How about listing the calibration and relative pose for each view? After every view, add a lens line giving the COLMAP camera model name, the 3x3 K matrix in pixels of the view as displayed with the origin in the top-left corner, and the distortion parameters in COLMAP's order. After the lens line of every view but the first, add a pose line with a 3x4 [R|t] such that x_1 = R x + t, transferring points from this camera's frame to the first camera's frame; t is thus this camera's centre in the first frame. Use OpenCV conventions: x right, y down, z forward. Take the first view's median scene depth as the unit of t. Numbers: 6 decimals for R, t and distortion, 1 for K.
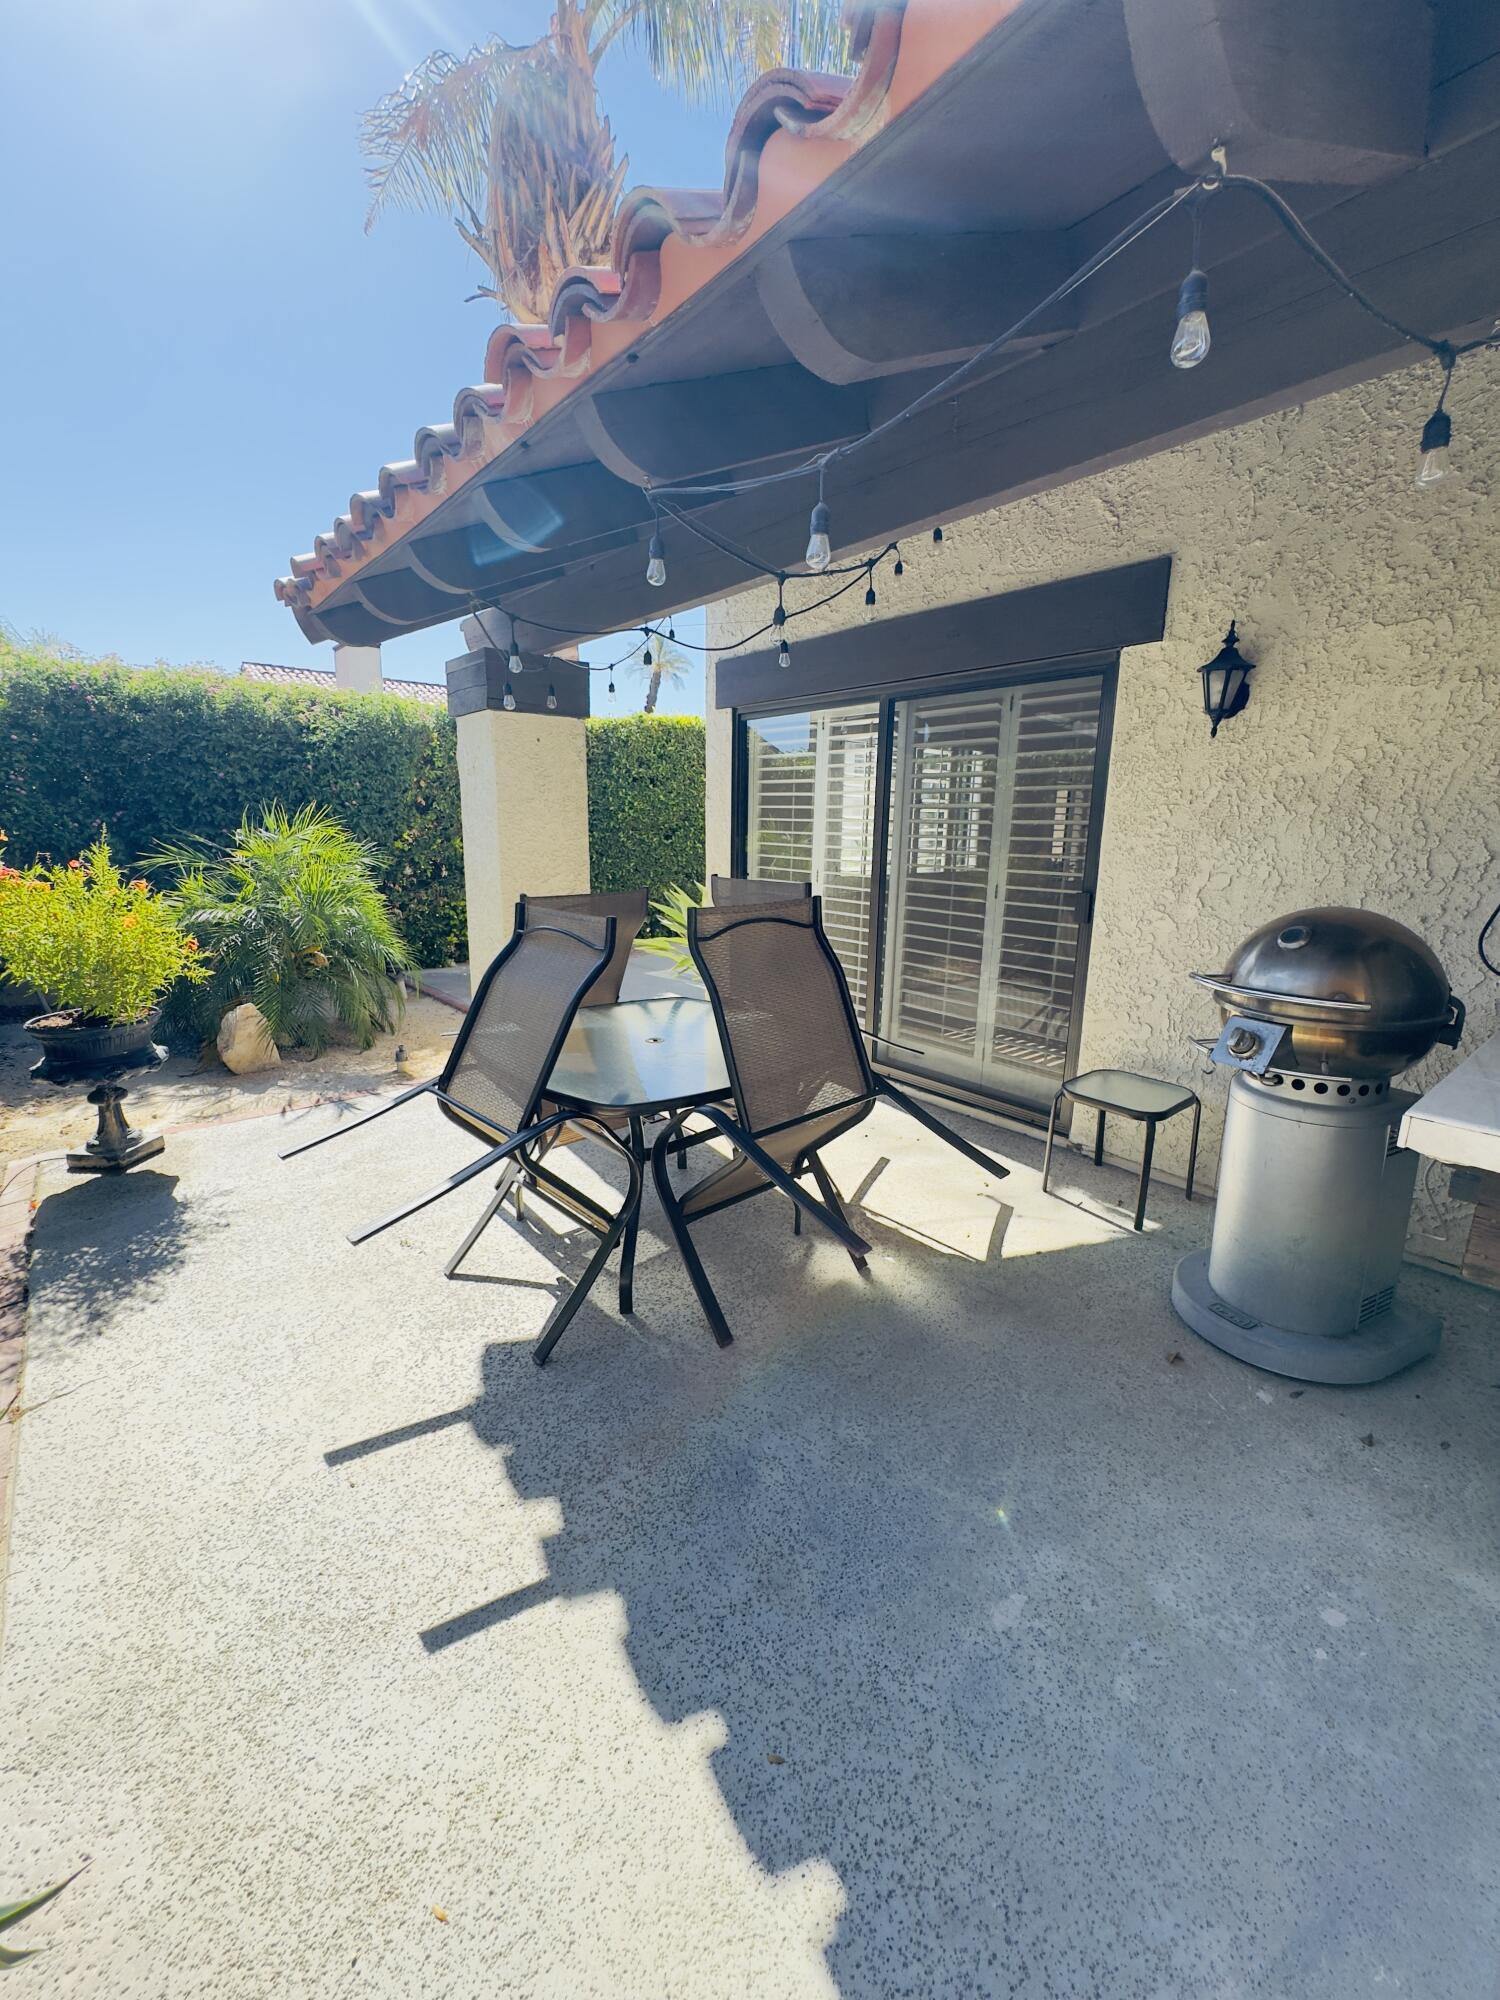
lens RADIAL K [[800.5, 0, 747.5], [0, 800.5, 996.1], [0, 0, 1]] dist [-0.002164, 0.001063]
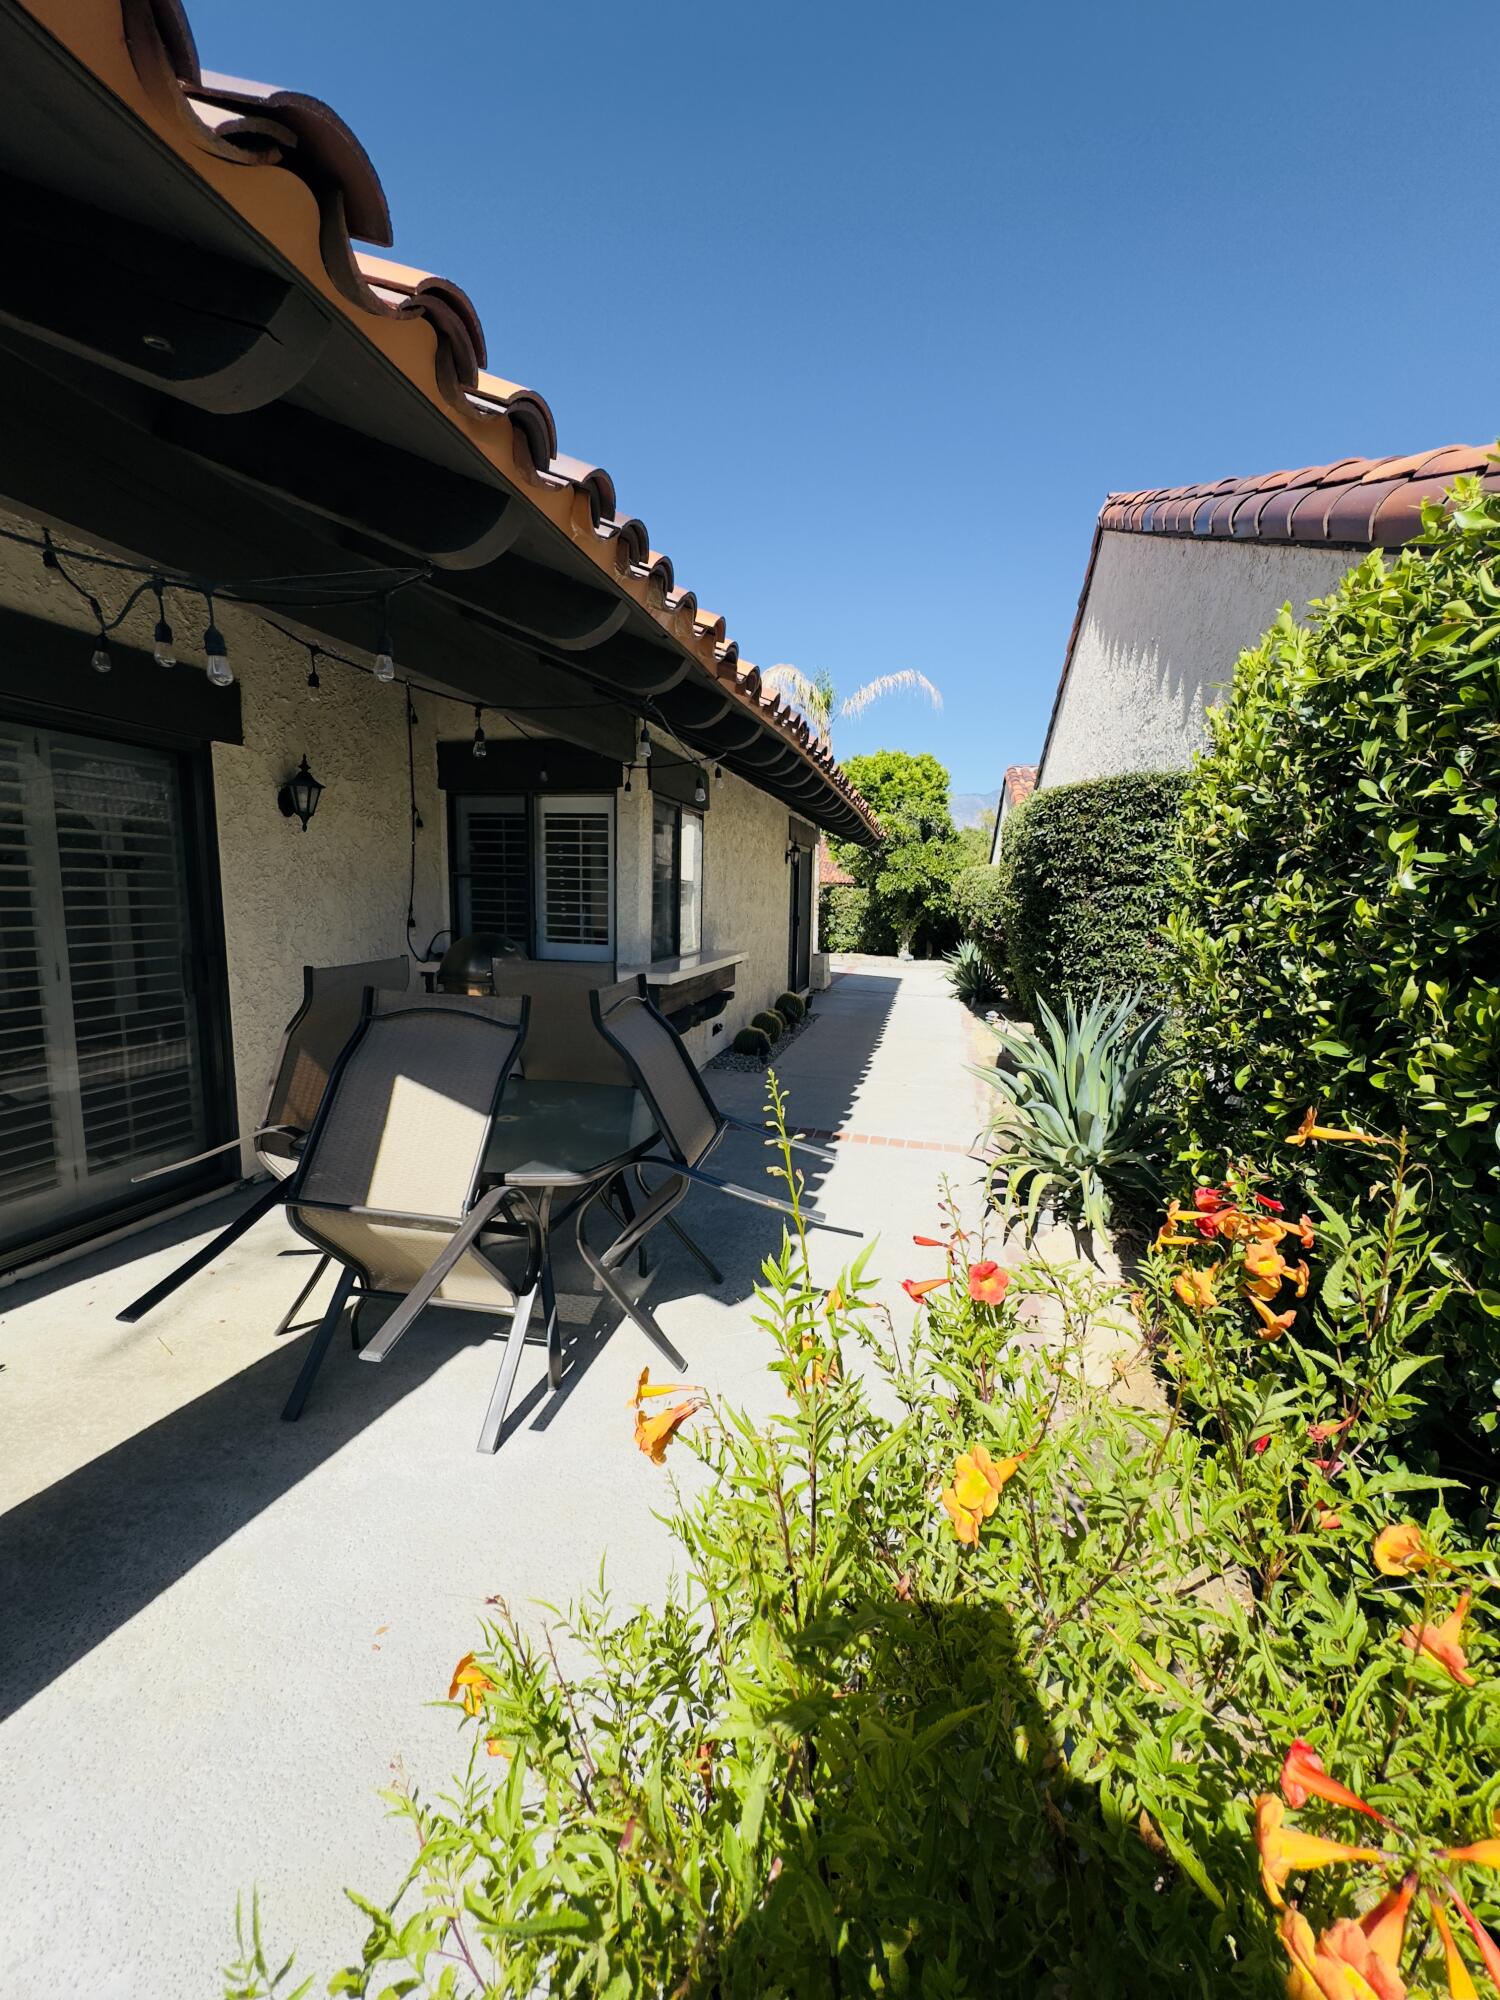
lens RADIAL K [[800.5, 0, 748.0], [0, 800.5, 998.0], [0, 0, 1]] dist [-0.002164, 0.001063]
pose [[-0.594035, -0.119090, 0.795575, -0.981270], [0.153477, 0.954037, 0.257408, -0.268473], [-0.789663, 0.275011, -0.548454, 1.163357]]
